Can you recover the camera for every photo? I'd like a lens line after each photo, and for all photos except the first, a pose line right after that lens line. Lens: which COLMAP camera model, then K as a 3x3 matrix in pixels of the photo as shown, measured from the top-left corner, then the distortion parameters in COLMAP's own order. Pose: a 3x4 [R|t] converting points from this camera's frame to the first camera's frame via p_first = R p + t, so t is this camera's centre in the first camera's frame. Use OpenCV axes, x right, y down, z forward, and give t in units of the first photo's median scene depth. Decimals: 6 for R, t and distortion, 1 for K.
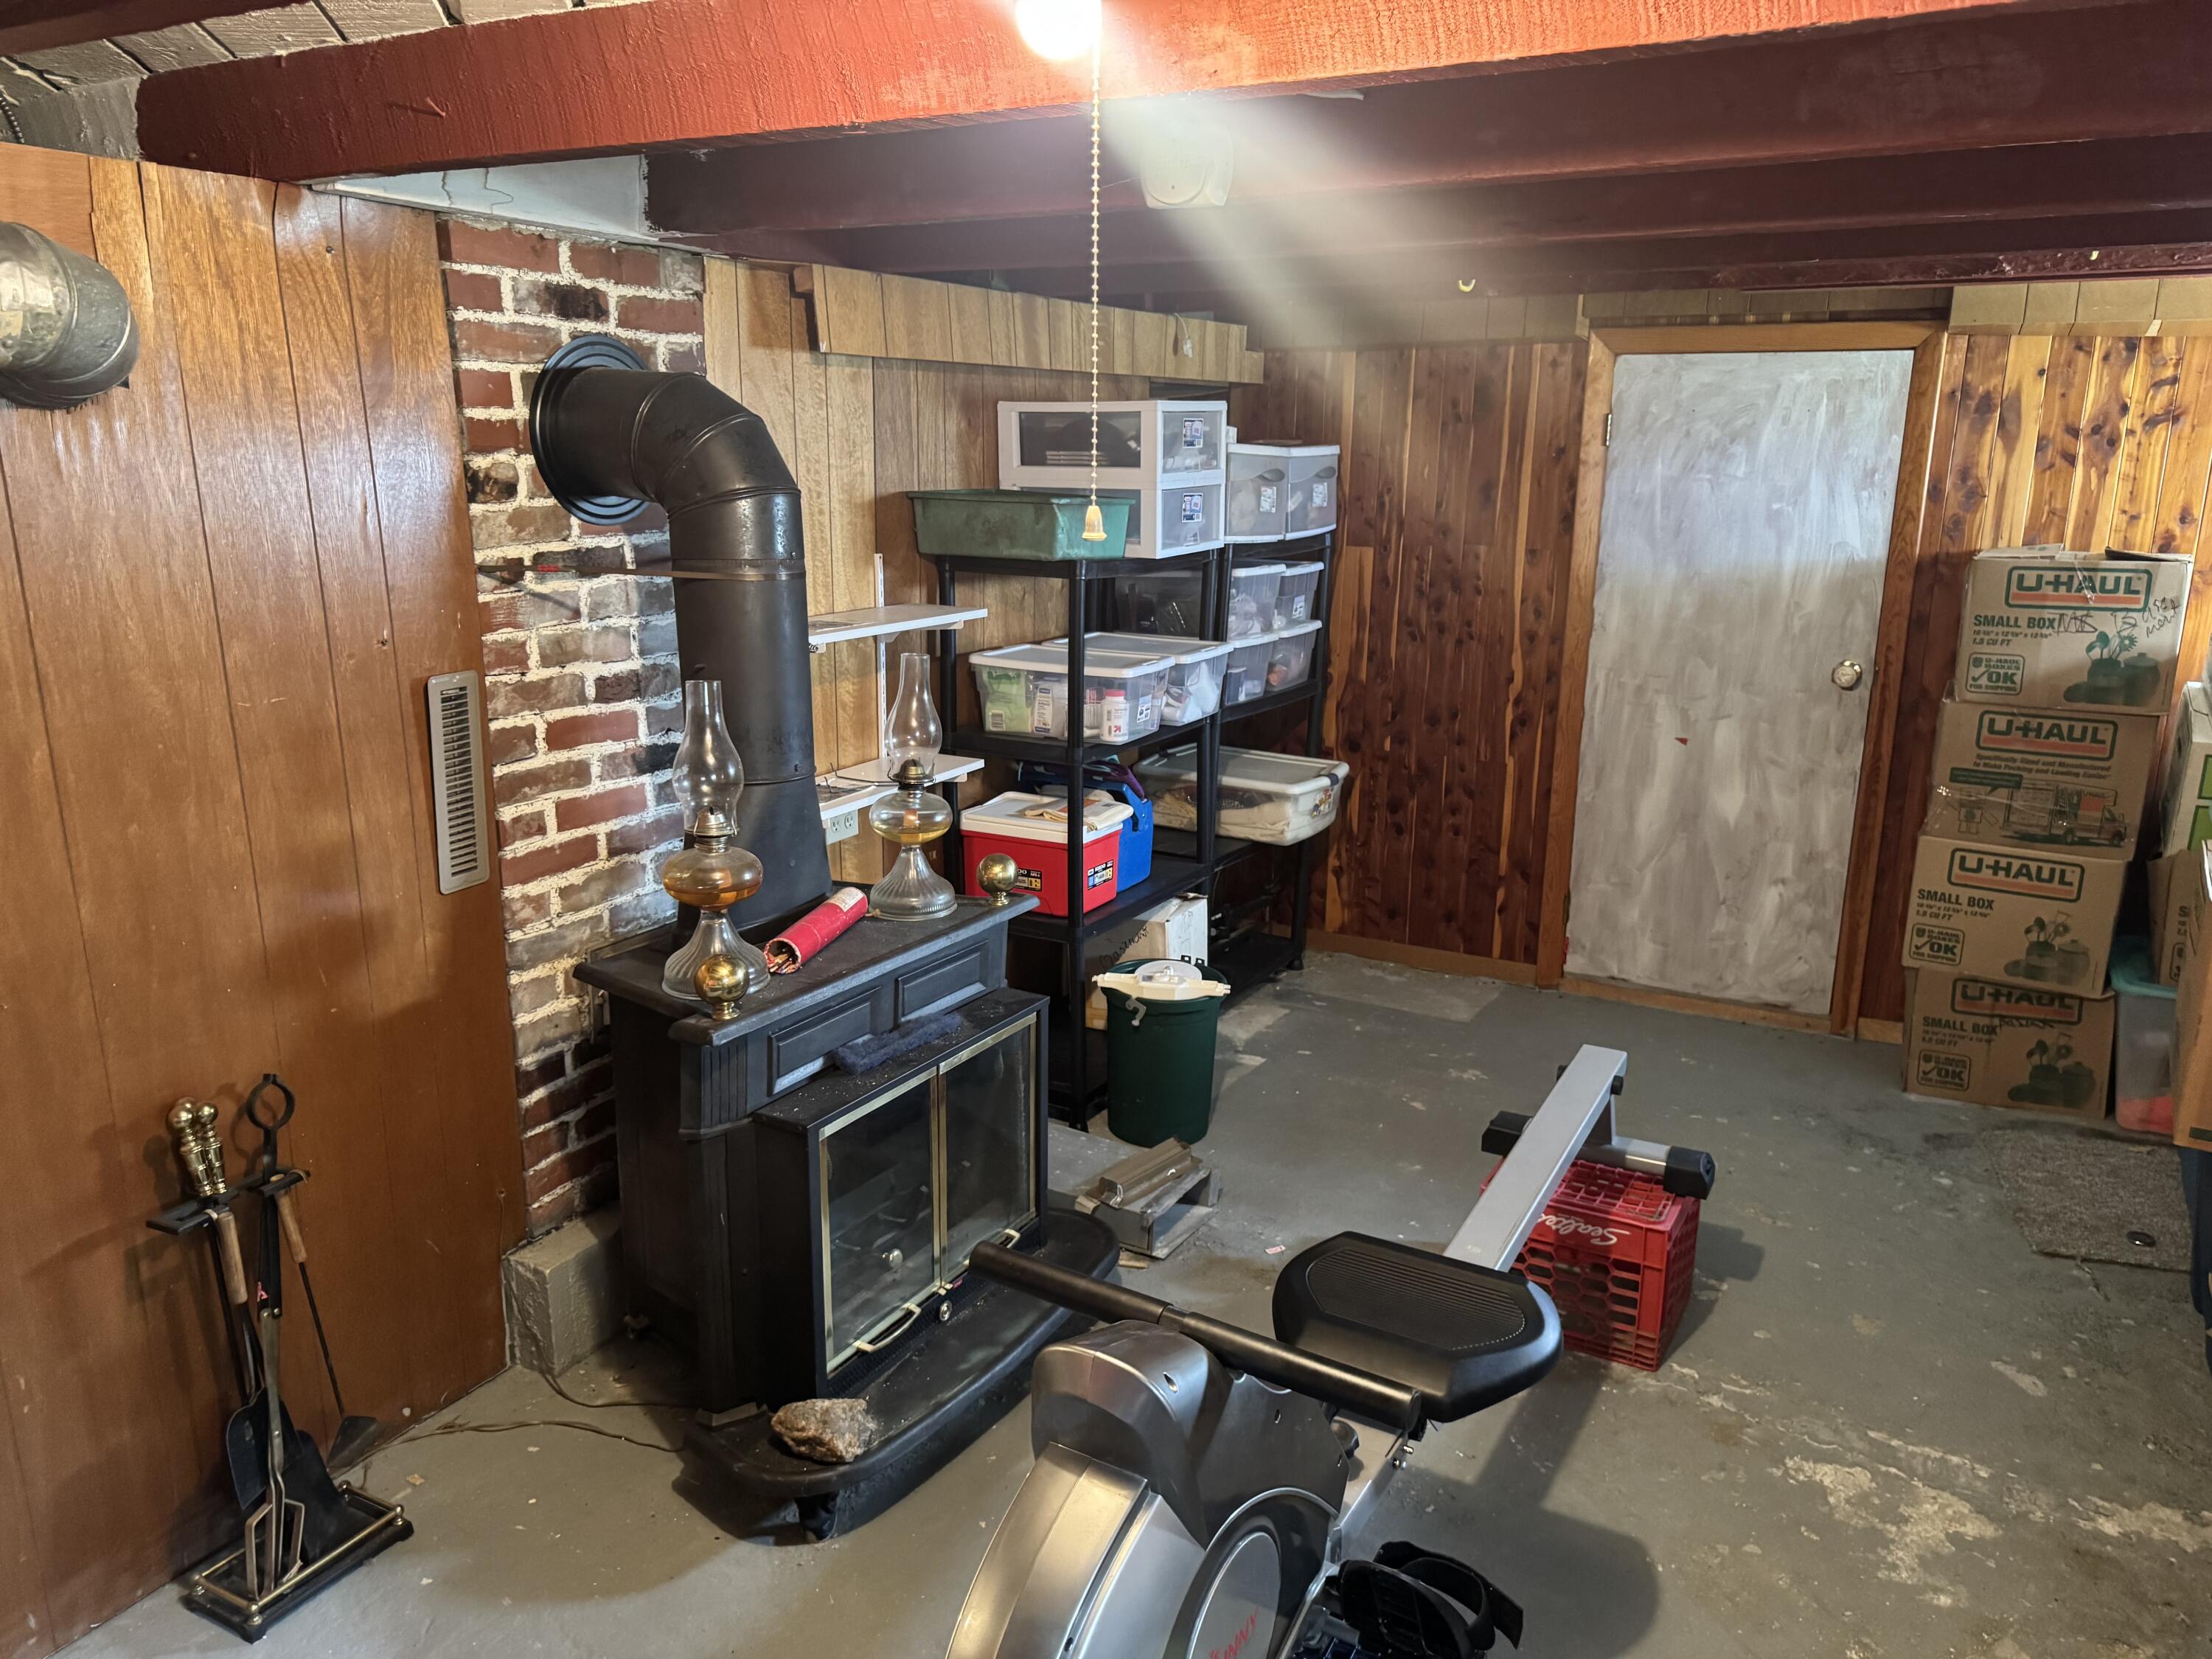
lens RADIAL K [[1564.9, 0, 1118.0], [0, 1564.9, 830.1], [0, 0, 1]] dist [0.085104, -0.110459]
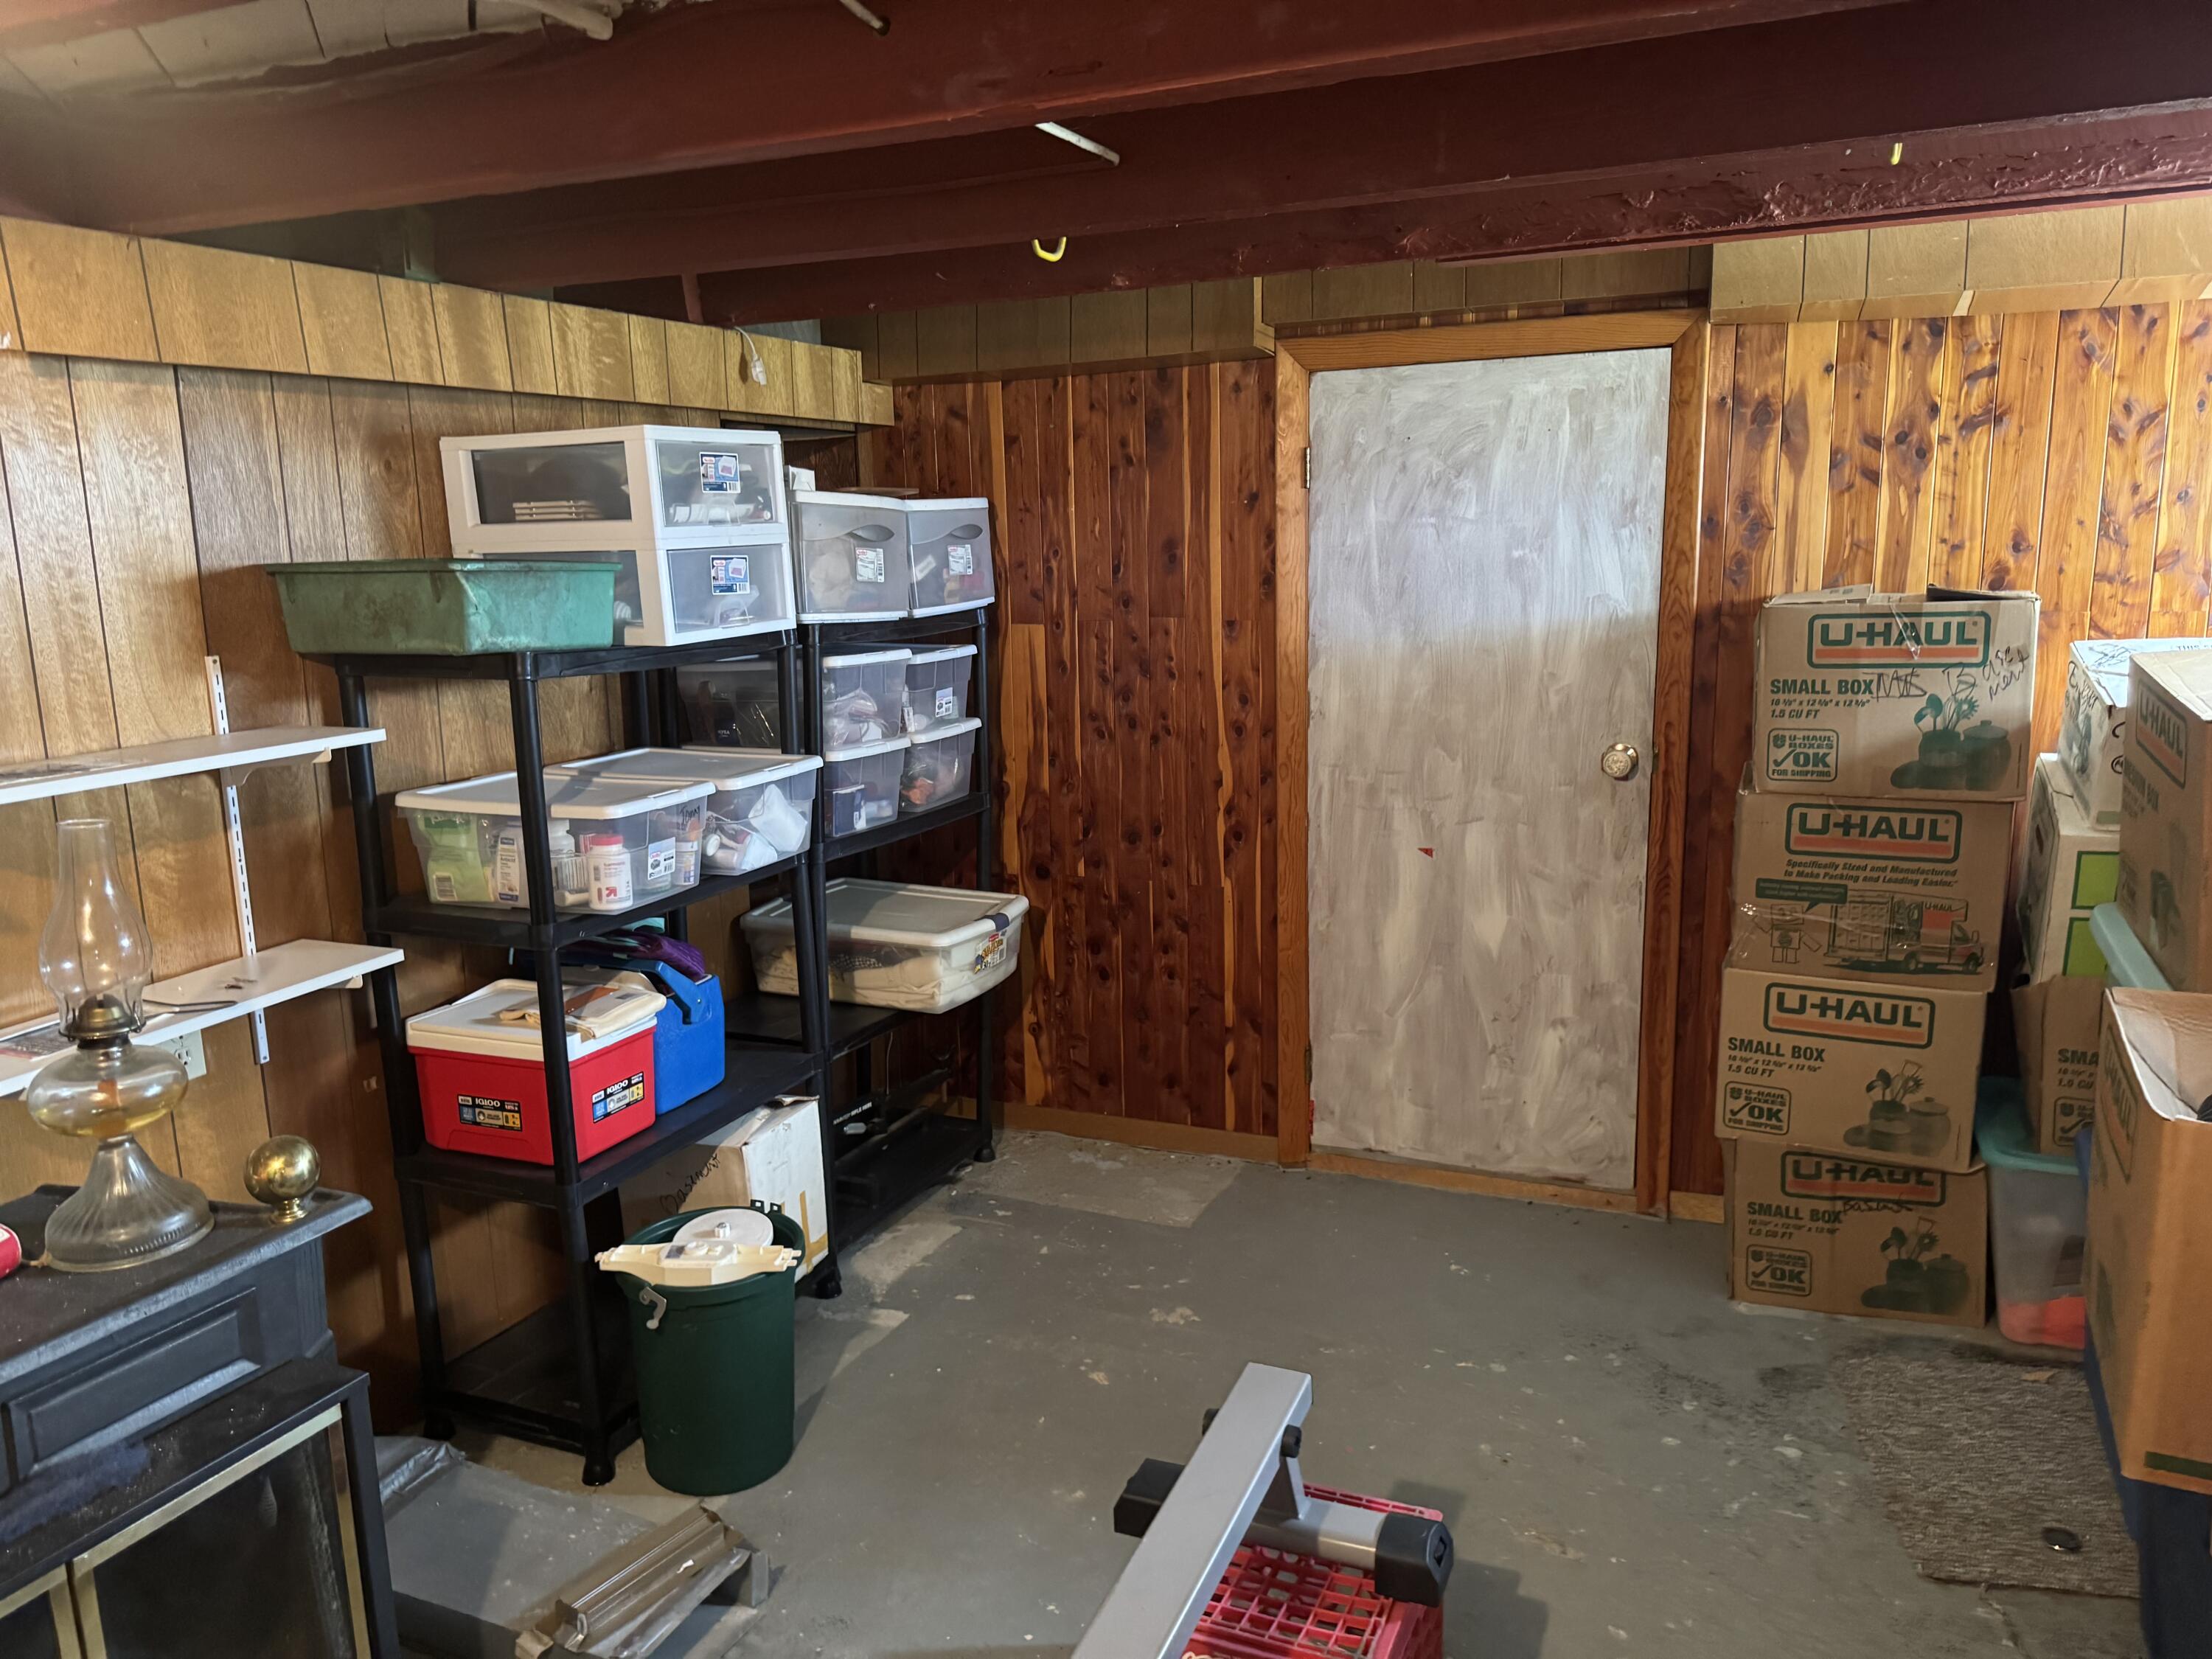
lens RADIAL K [[1569.8, 0, 1104.4], [0, 1569.8, 837.6], [0, 0, 1]] dist [0.129025, -0.221376]
pose [[0.994451, -0.051850, 0.091534, 0.140063], [0.056486, 0.997210, -0.048802, -0.038560], [-0.088748, 0.053701, 0.994605, 0.257552]]
